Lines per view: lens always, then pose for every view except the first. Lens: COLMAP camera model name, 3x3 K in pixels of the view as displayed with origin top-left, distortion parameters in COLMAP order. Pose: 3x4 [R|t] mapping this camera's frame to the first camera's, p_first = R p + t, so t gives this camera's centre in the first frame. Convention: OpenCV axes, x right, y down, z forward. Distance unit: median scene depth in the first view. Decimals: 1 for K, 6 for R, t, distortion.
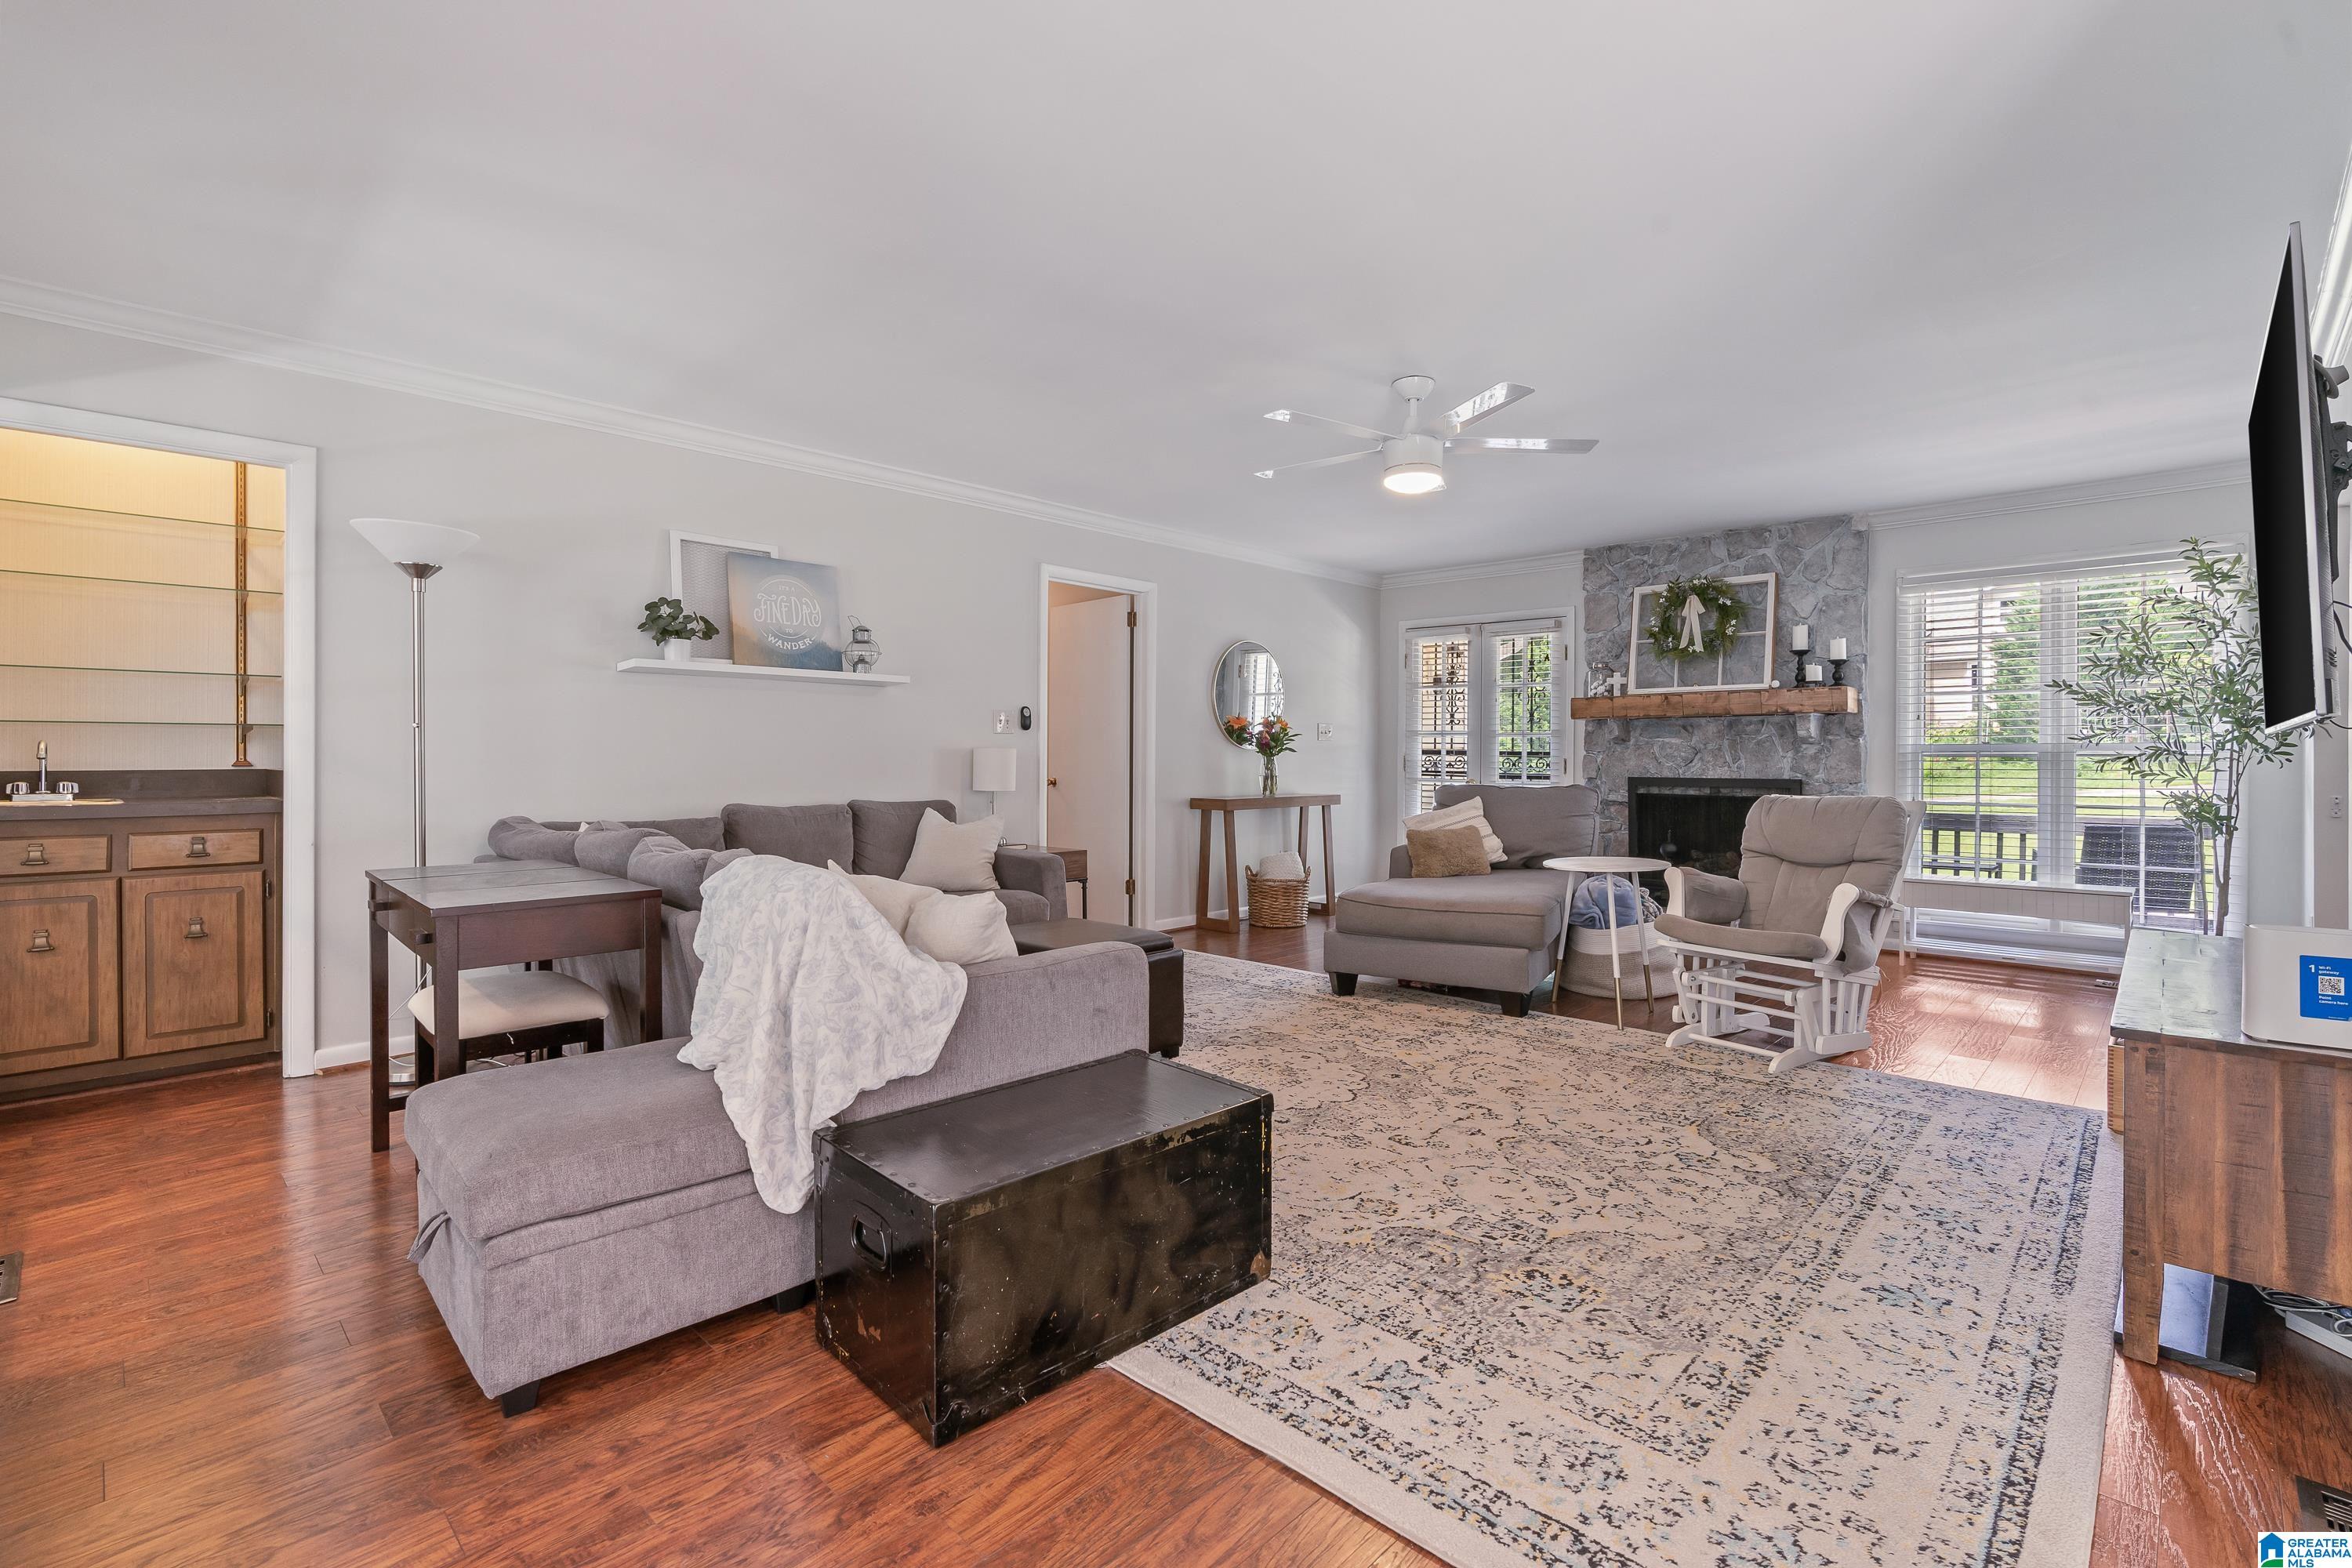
lens RADIAL K [[1066.9, 0, 1178.6], [0, 1066.9, 776.6], [0, 0, 1]] dist [-0.008073, 0.000251]
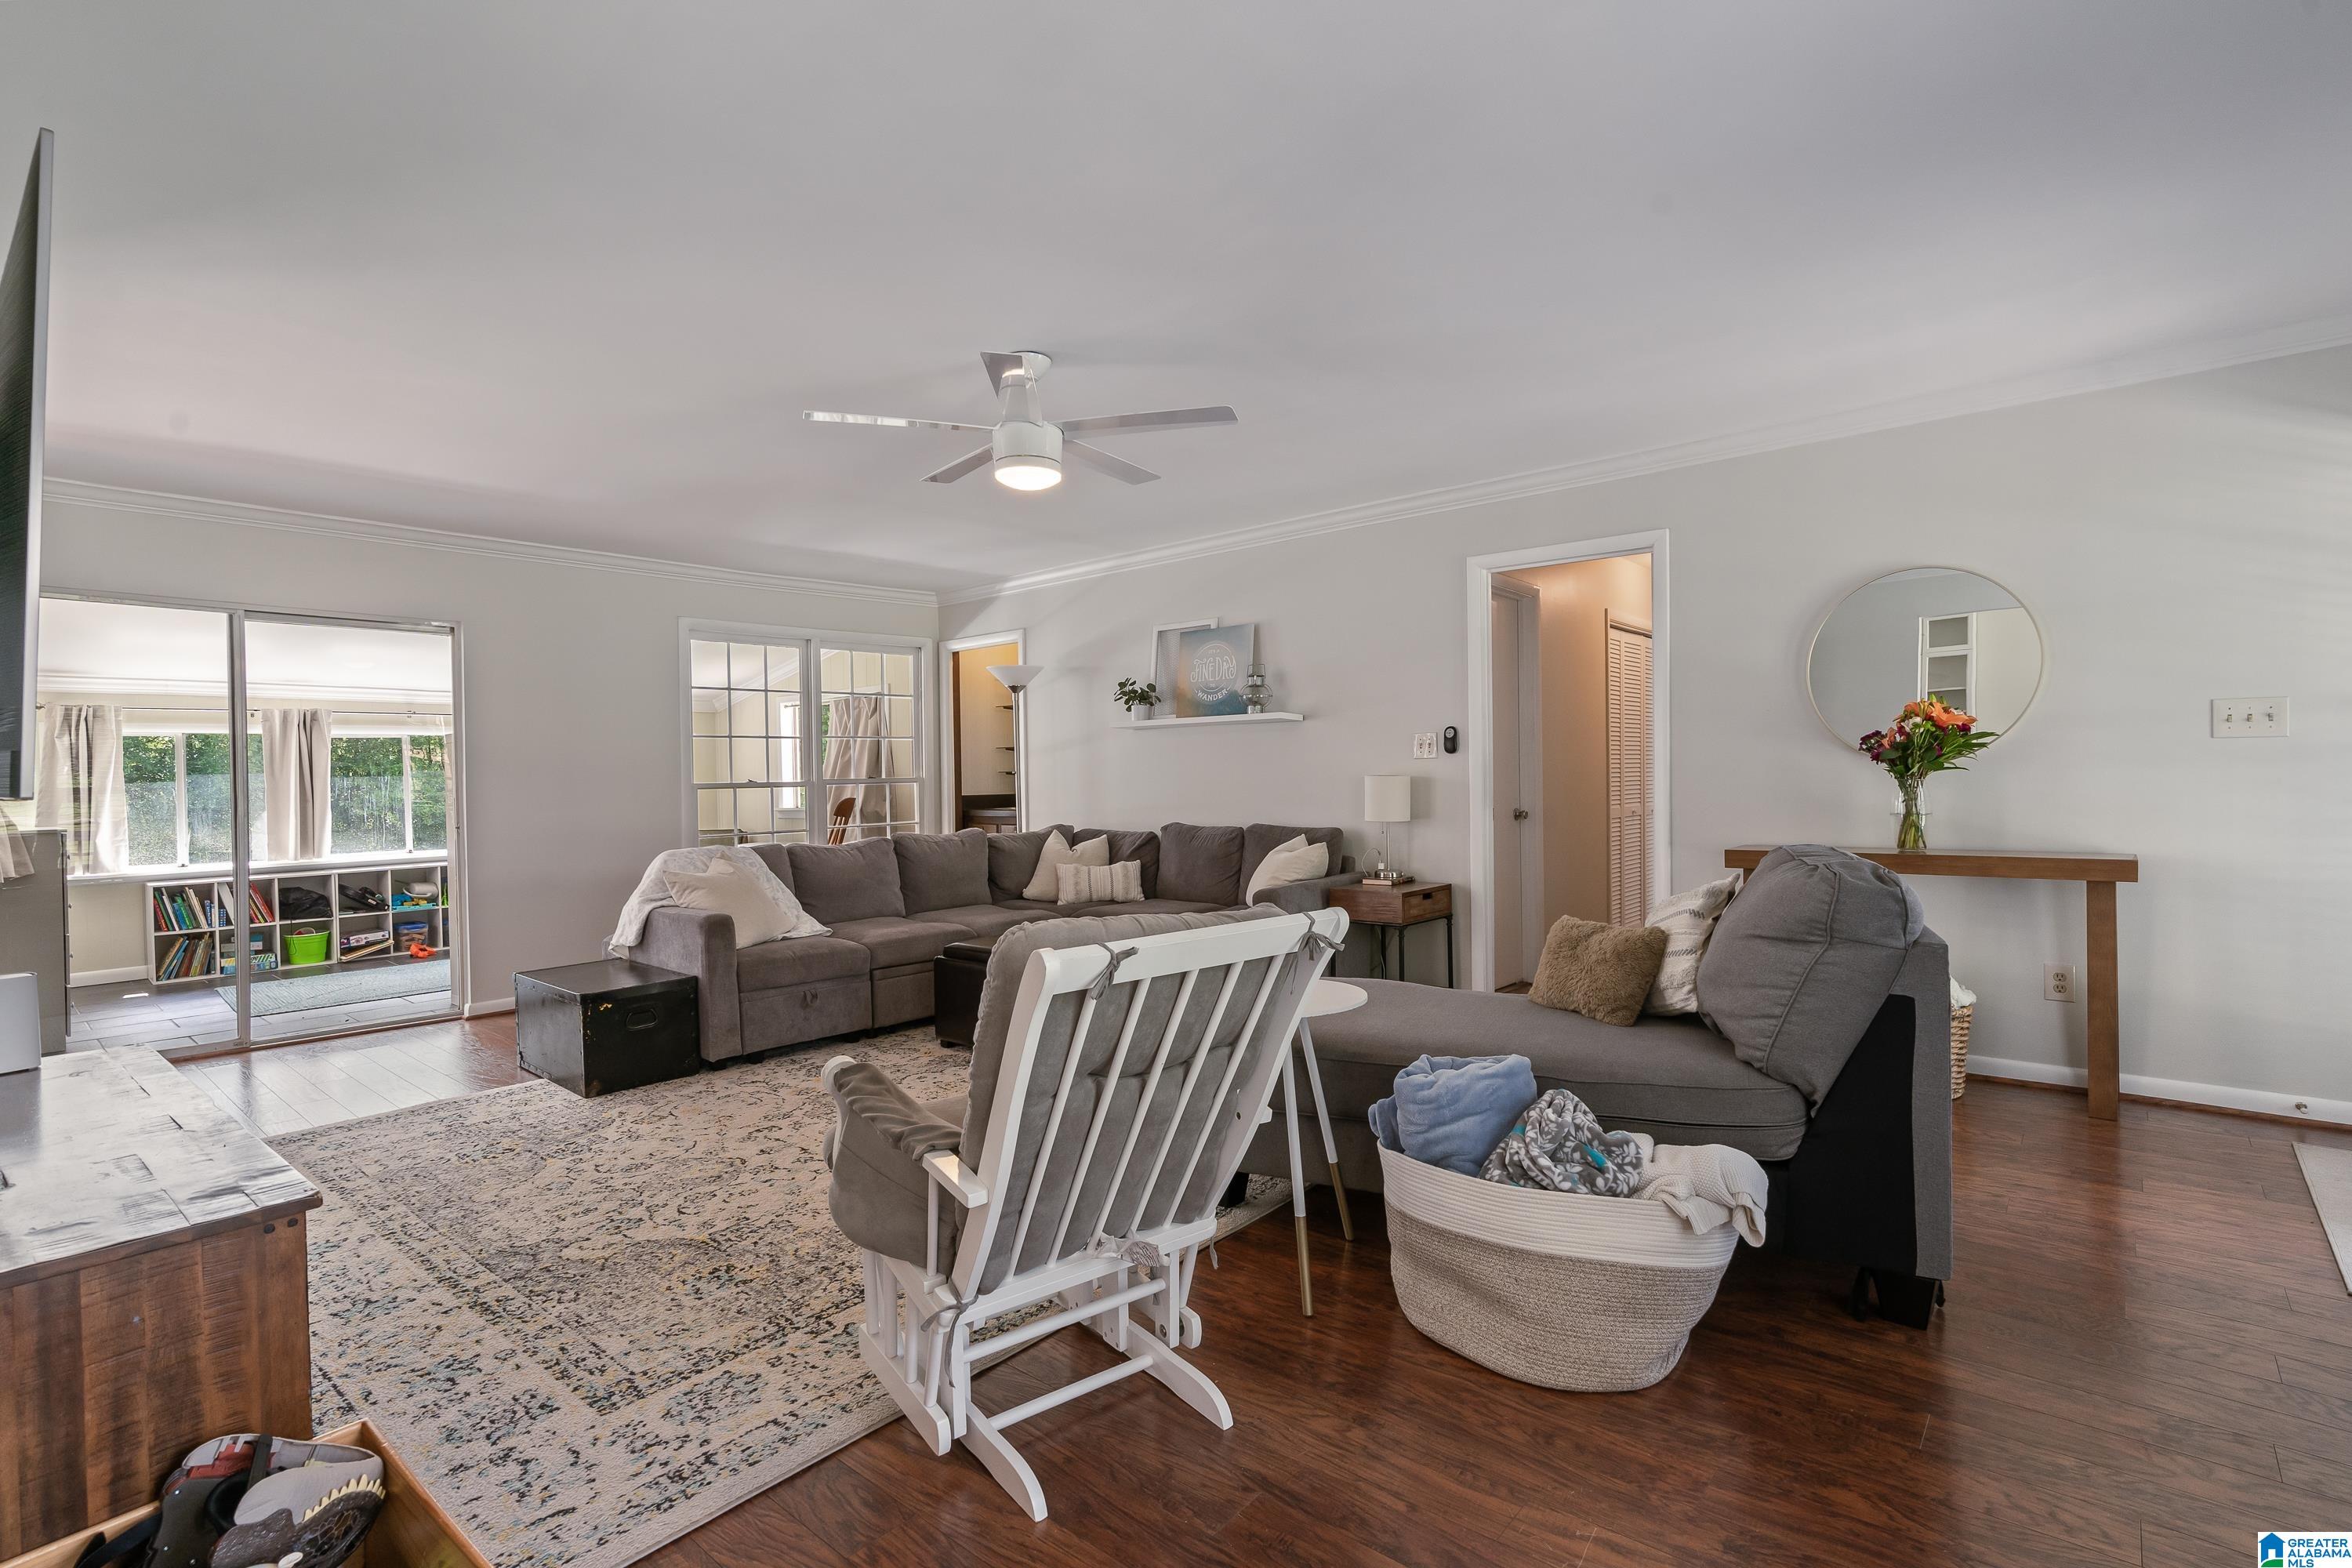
lens RADIAL K [[1105.2, 0, 1169.6], [0, 1105.2, 777.3], [0, 0, 1]] dist [-0.001961, 0.000084]
pose [[0.049484, 0.000885, -0.998775, 1.340064], [0.002463, 0.999996, 0.001008, -0.043952], [0.998772, -0.002510, 0.049482, 1.279156]]
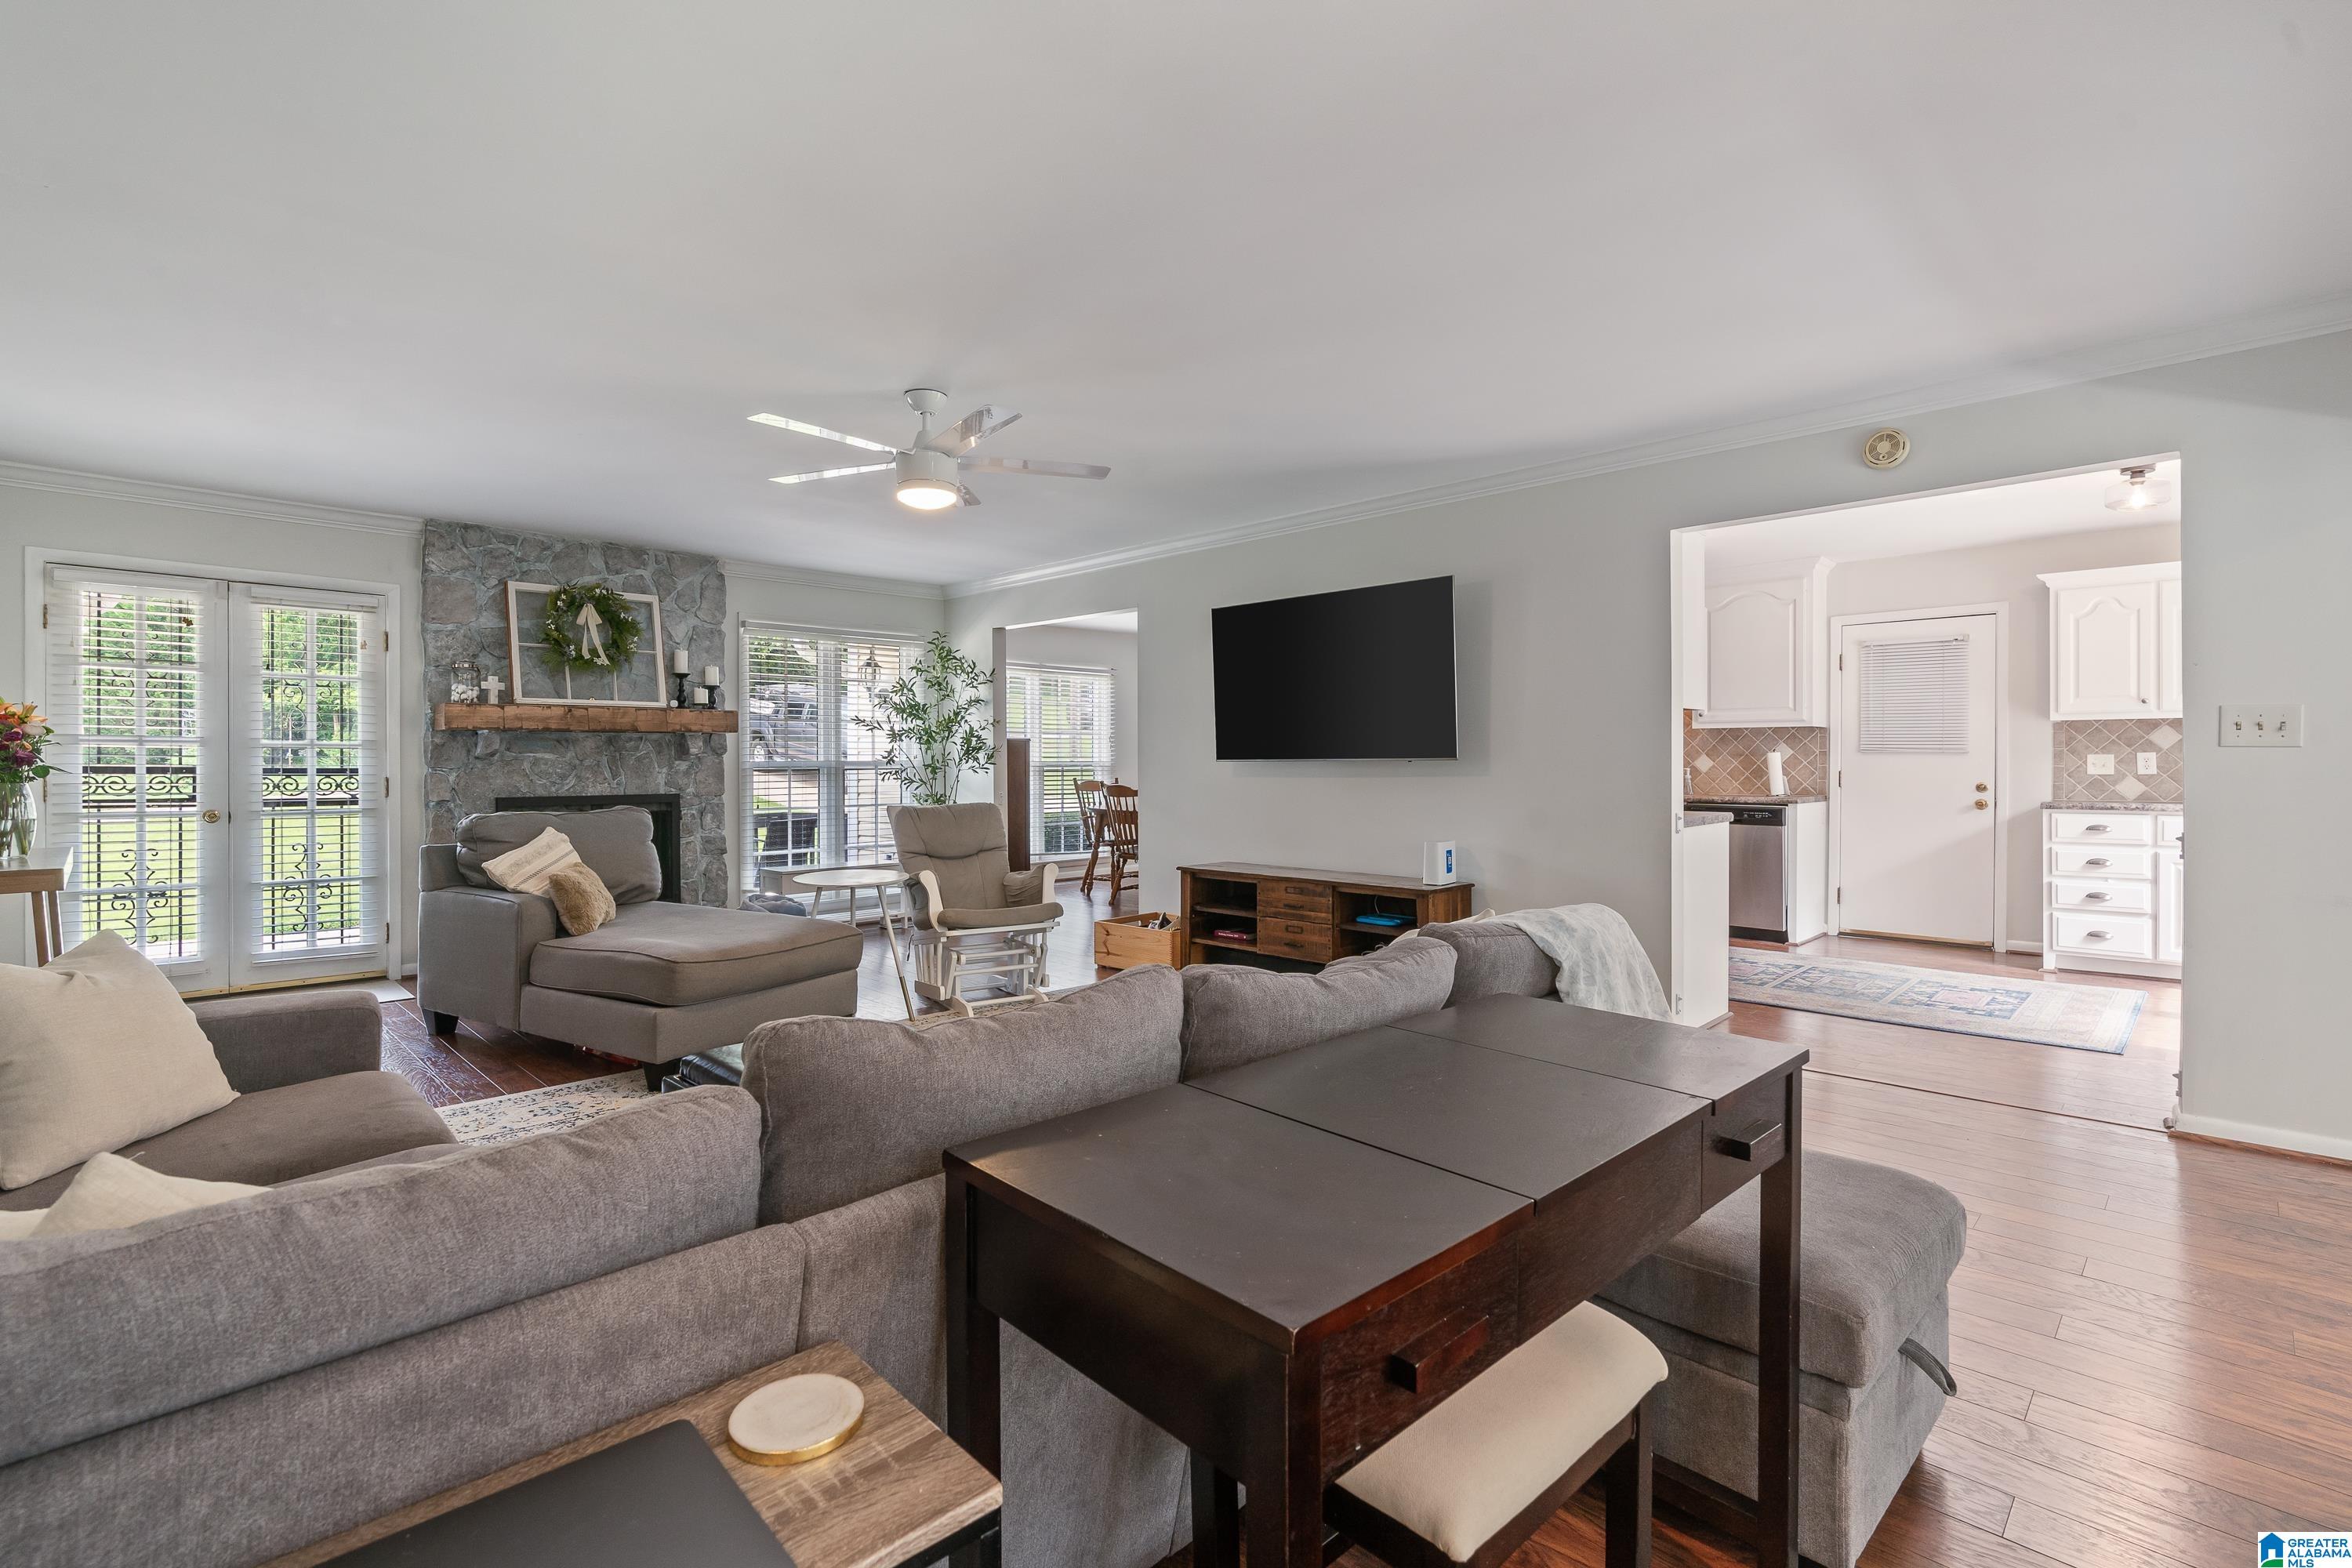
lens RADIAL K [[1060.1, 0, 1177.0], [0, 1060.1, 770.6], [0, 0, 1]] dist [-0.002222, 0.000321]
pose [[0.017744, -0.011136, 0.999781, -0.895912], [0.020050, 0.999741, 0.010780, -0.041550], [-0.999642, 0.019855, 0.017962, 0.907042]]
